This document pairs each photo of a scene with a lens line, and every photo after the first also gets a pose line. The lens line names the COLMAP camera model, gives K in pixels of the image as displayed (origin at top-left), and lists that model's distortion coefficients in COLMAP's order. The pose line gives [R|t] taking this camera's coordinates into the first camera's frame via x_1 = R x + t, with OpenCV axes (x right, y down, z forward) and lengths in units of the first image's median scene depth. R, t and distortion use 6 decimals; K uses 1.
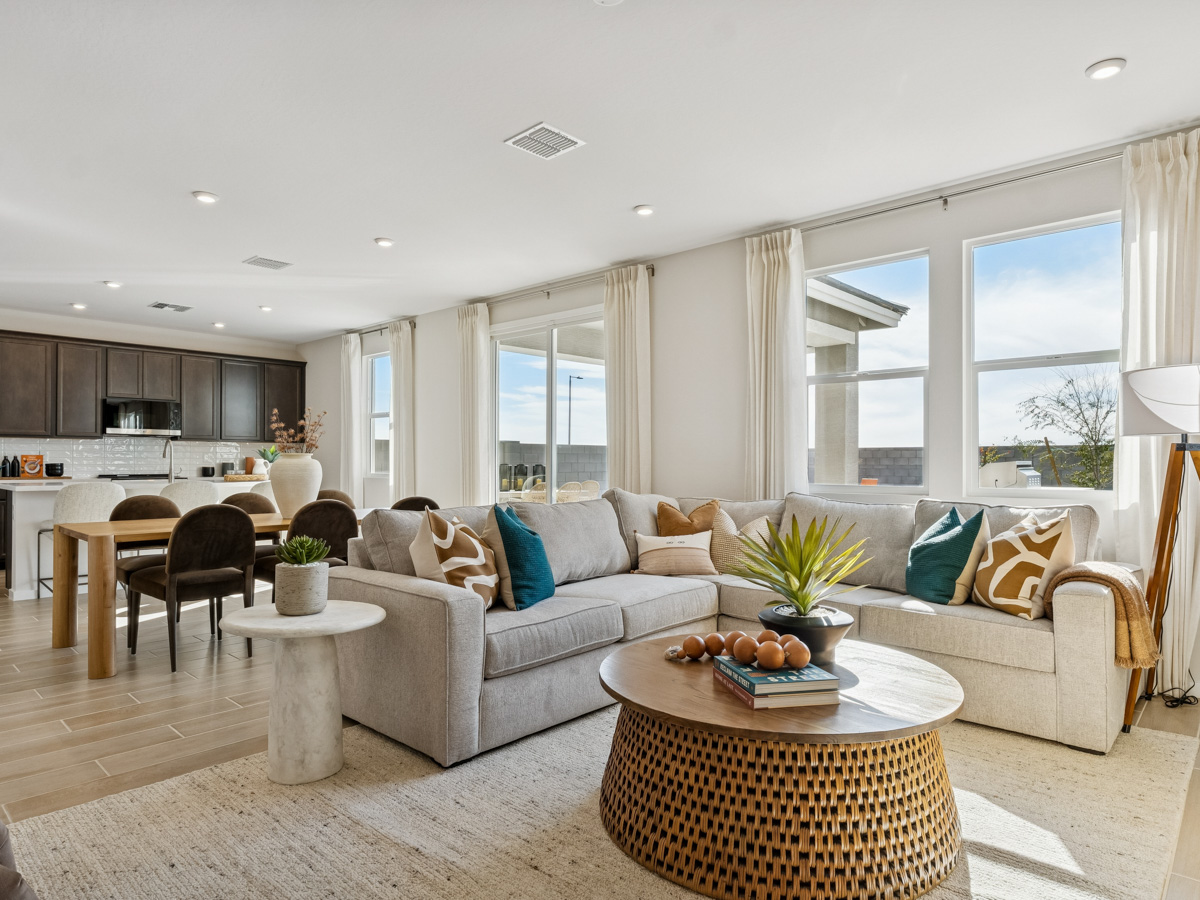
lens RADIAL K [[706.4, 0, 600.0], [0, 706.4, 450.0], [0, 0, 1]] dist [-0.000696, -0.000012]
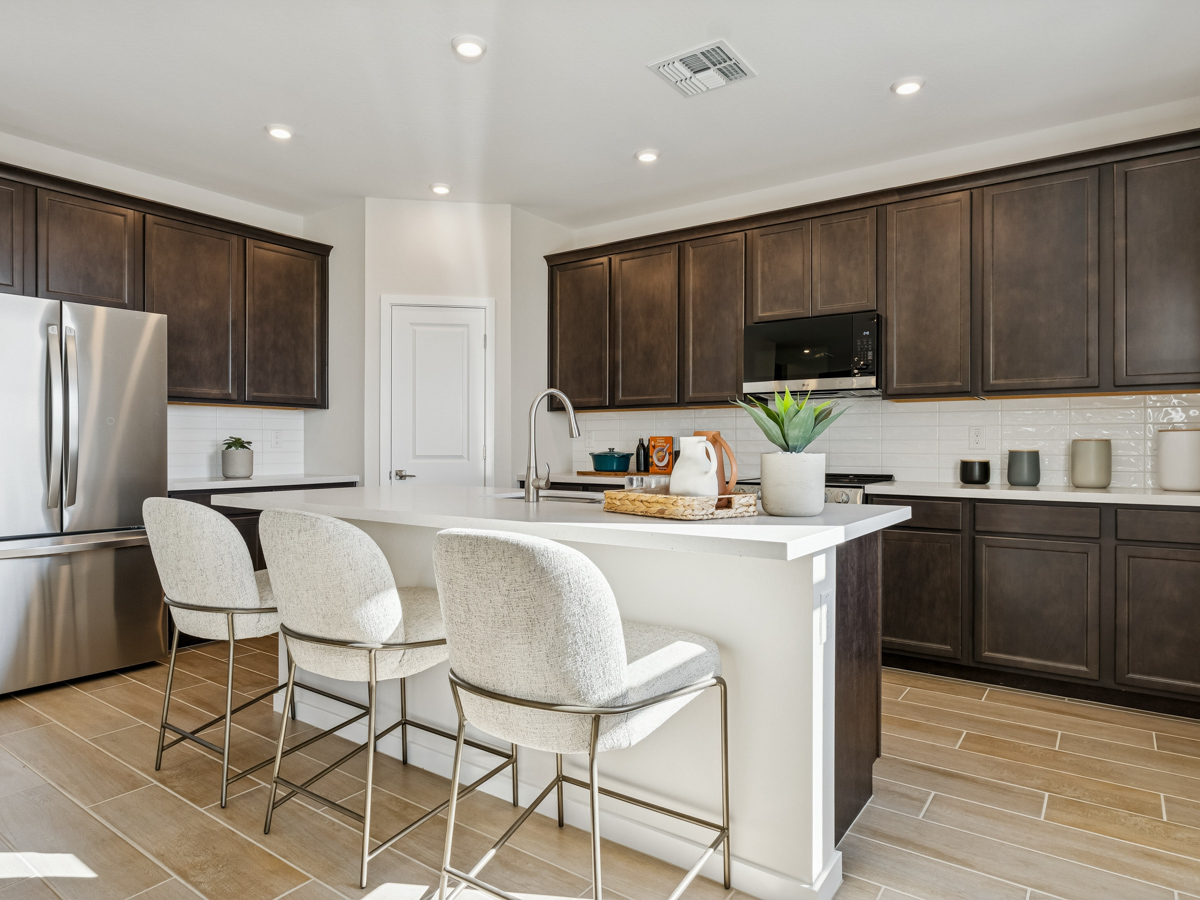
lens RADIAL K [[721.6, 0, 600.0], [0, 721.6, 450.0], [0, 0, 1]] dist [-0.001357, -0.000140]
pose [[0.125993, 0.002483, -0.992028, -0.194240], [0.014844, 0.999880, 0.004388, 0.015321], [0.991920, -0.015279, 0.125941, 0.871216]]
